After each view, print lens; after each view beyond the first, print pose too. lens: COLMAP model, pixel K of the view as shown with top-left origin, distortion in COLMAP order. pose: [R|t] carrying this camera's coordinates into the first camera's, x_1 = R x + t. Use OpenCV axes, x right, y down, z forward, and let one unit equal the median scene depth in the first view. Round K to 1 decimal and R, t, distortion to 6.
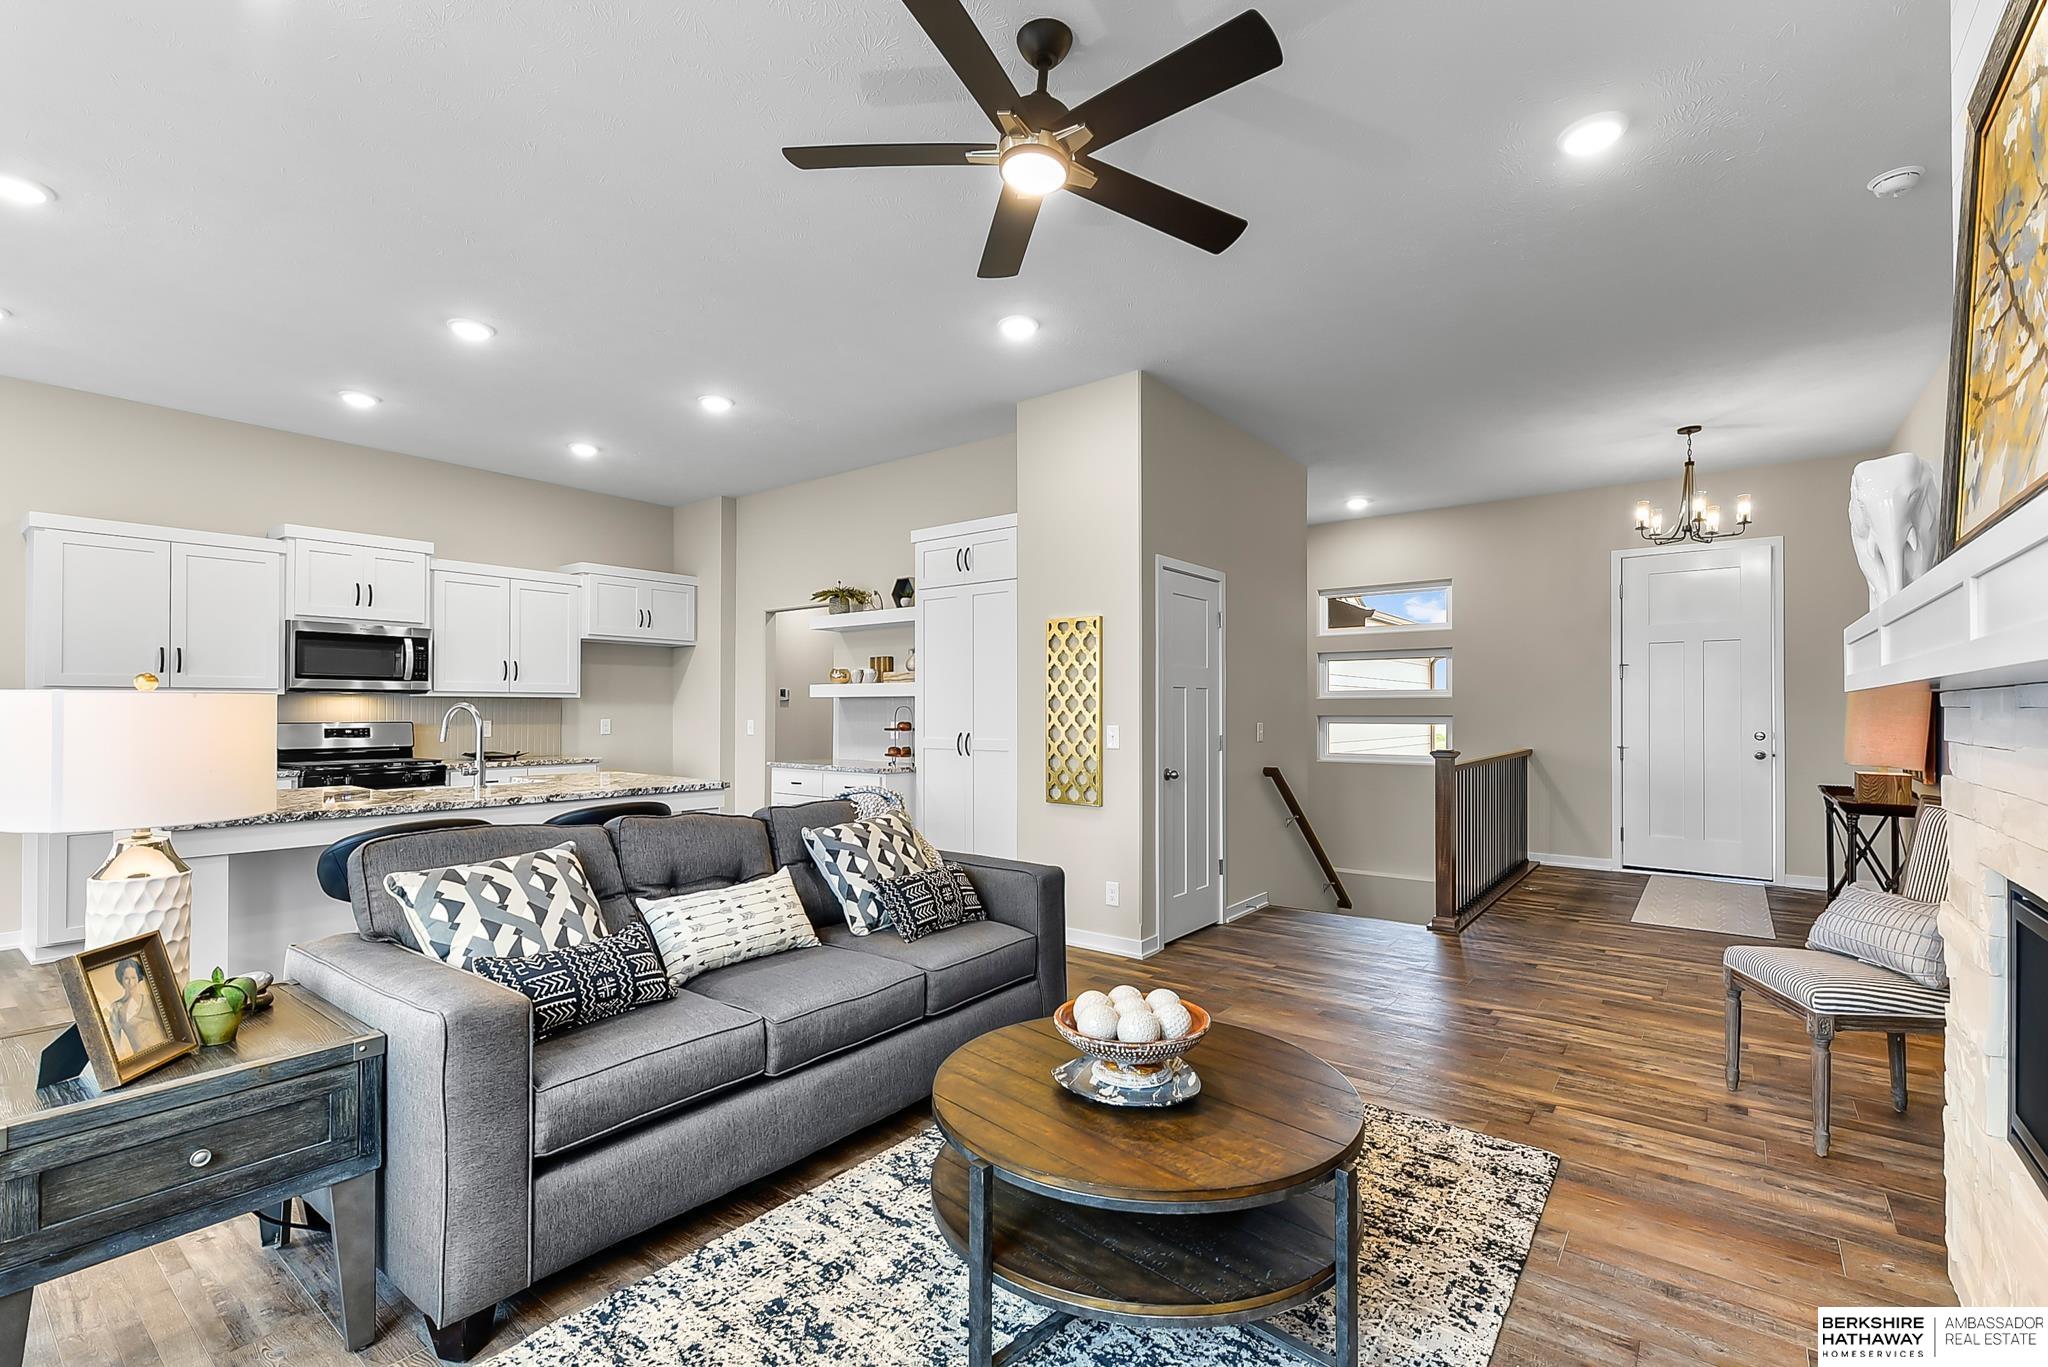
lens RADIAL K [[902.5, 0, 1029.0], [0, 902.5, 705.6], [0, 0, 1]] dist [0.001580, -0.000371]
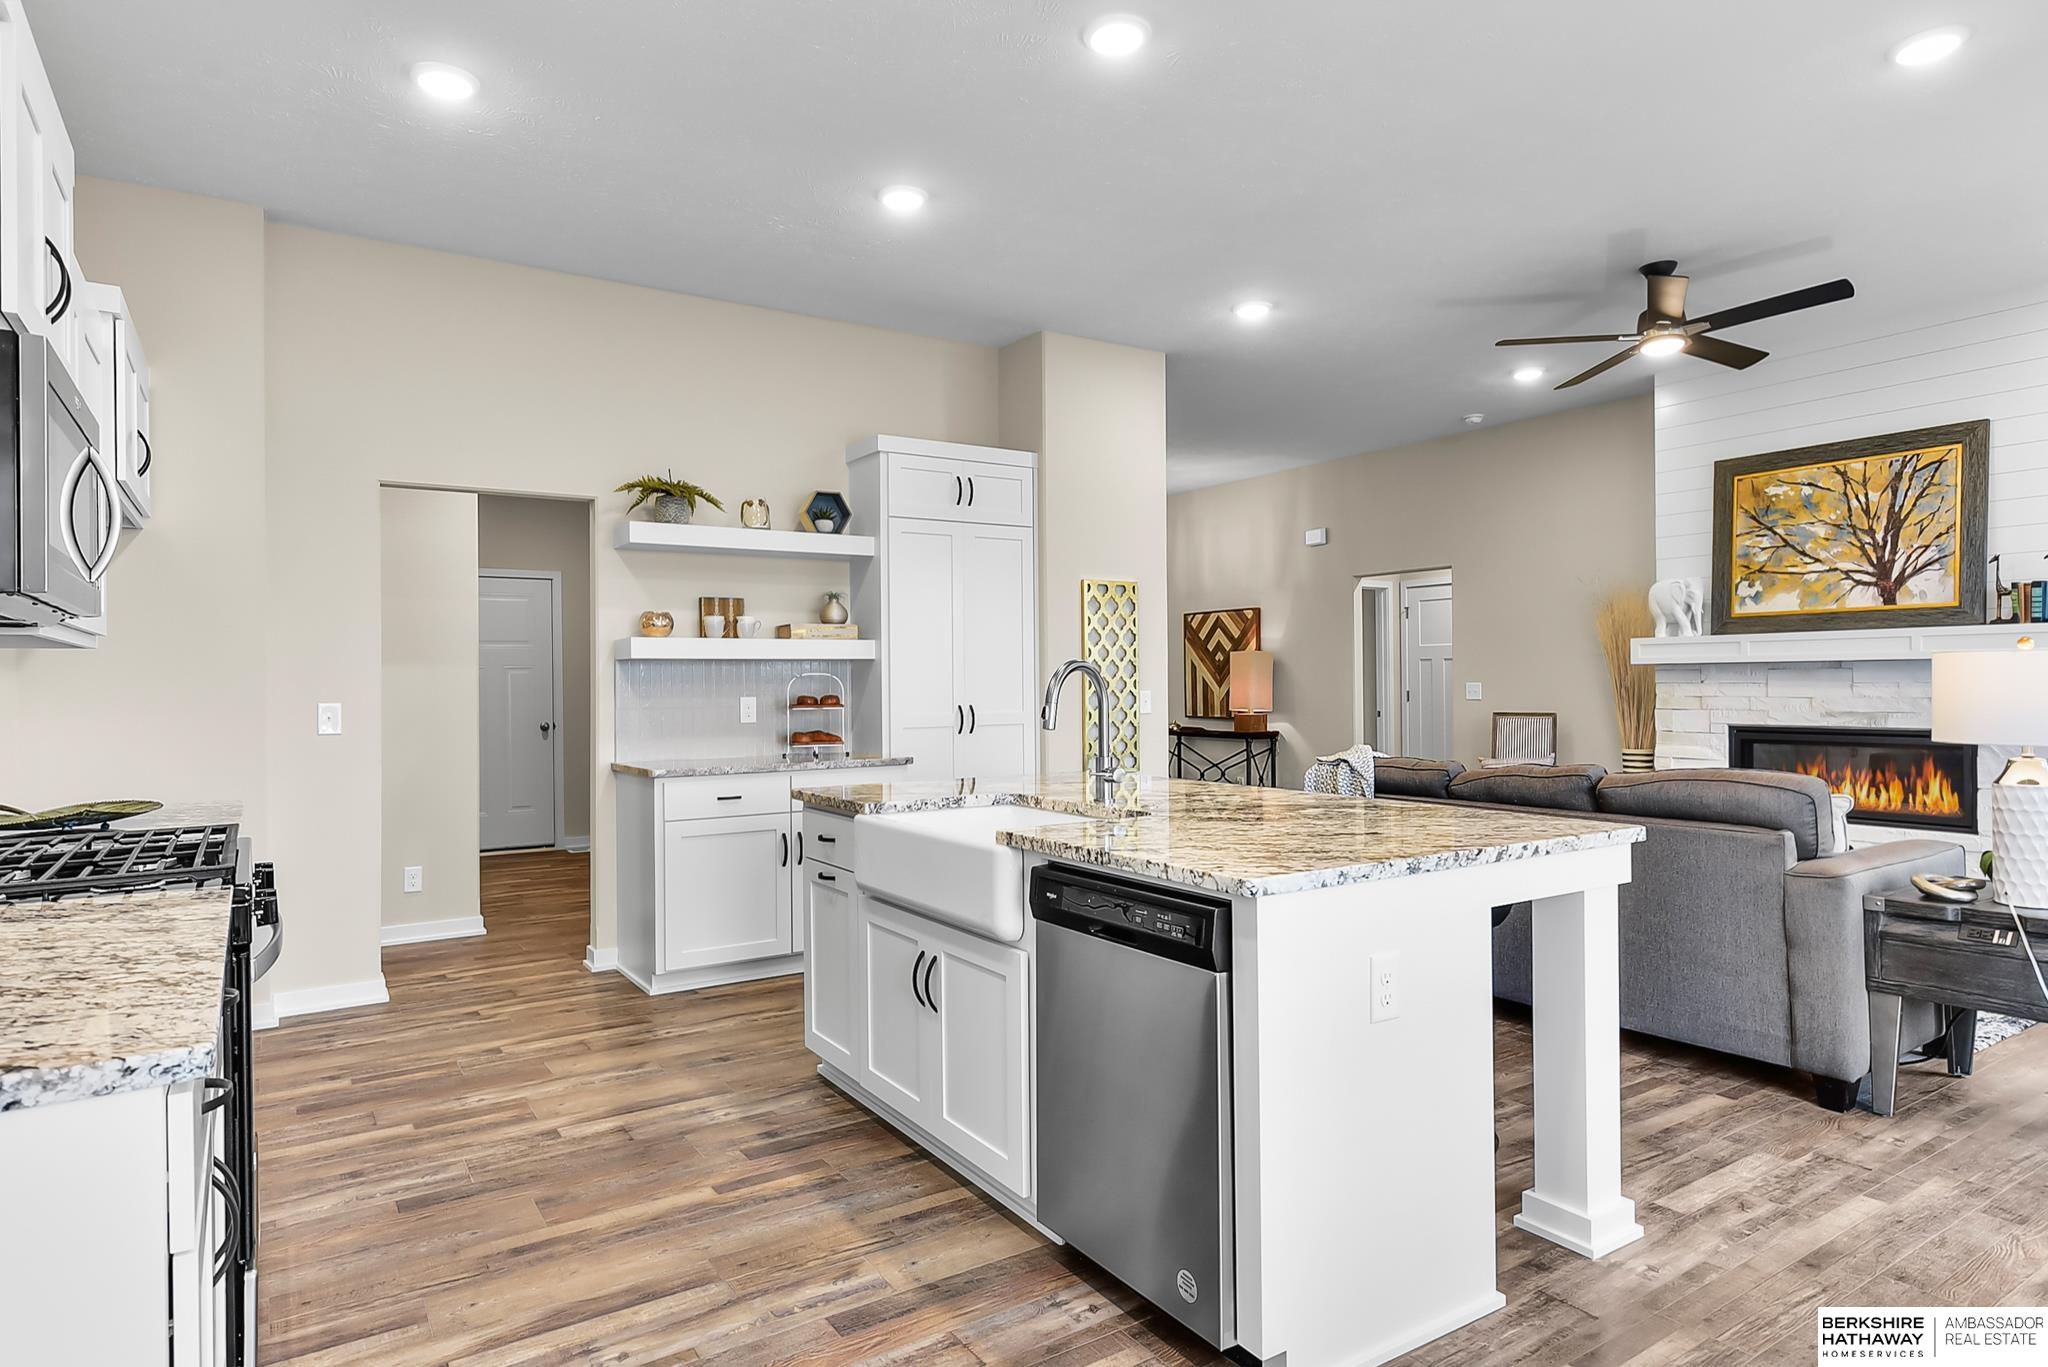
lens RADIAL K [[1153.2, 0, 1024.0], [0, 1153.2, 683.5], [0, 0, 1]] dist [0.006104, -0.001418]
pose [[0.327635, -0.005349, 0.944789, -0.959602], [0.004980, 0.999980, 0.003935, 0.006166], [-0.944791, 0.003415, 0.327655, 0.569803]]
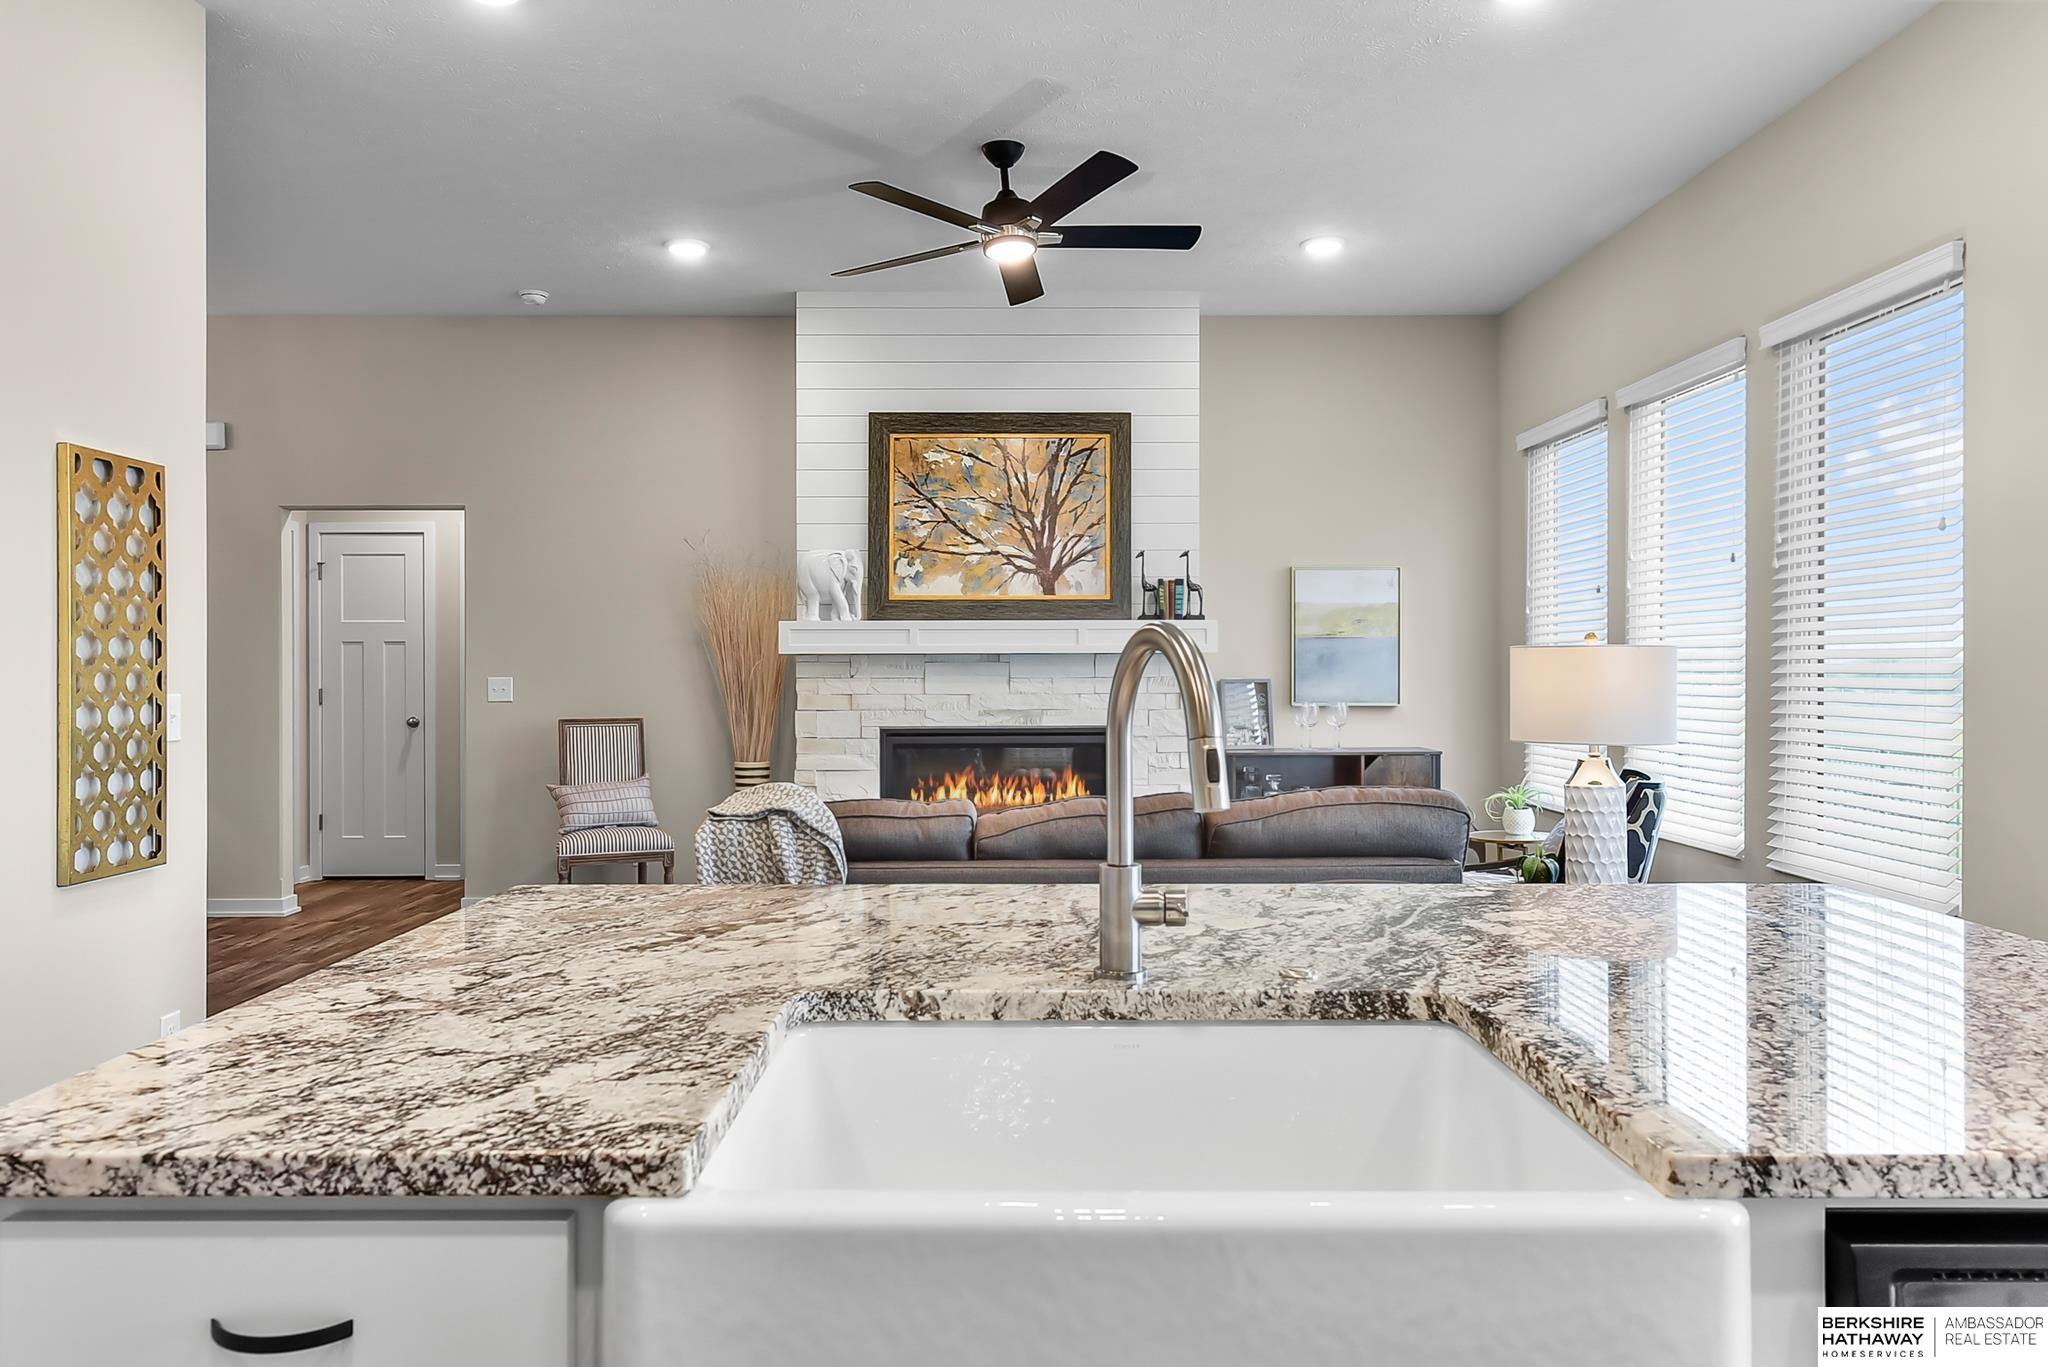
lens RADIAL K [[1365.1, 0, 1013.6], [0, 1365.1, 667.6], [0, 0, 1]] dist [0.000743, 0.003291]
pose [[-0.614188, -0.000838, 0.789159, -0.625167], [-0.003014, 0.999995, -0.001284, 0.006118], [-0.789154, -0.003167, -0.614188, 0.887949]]
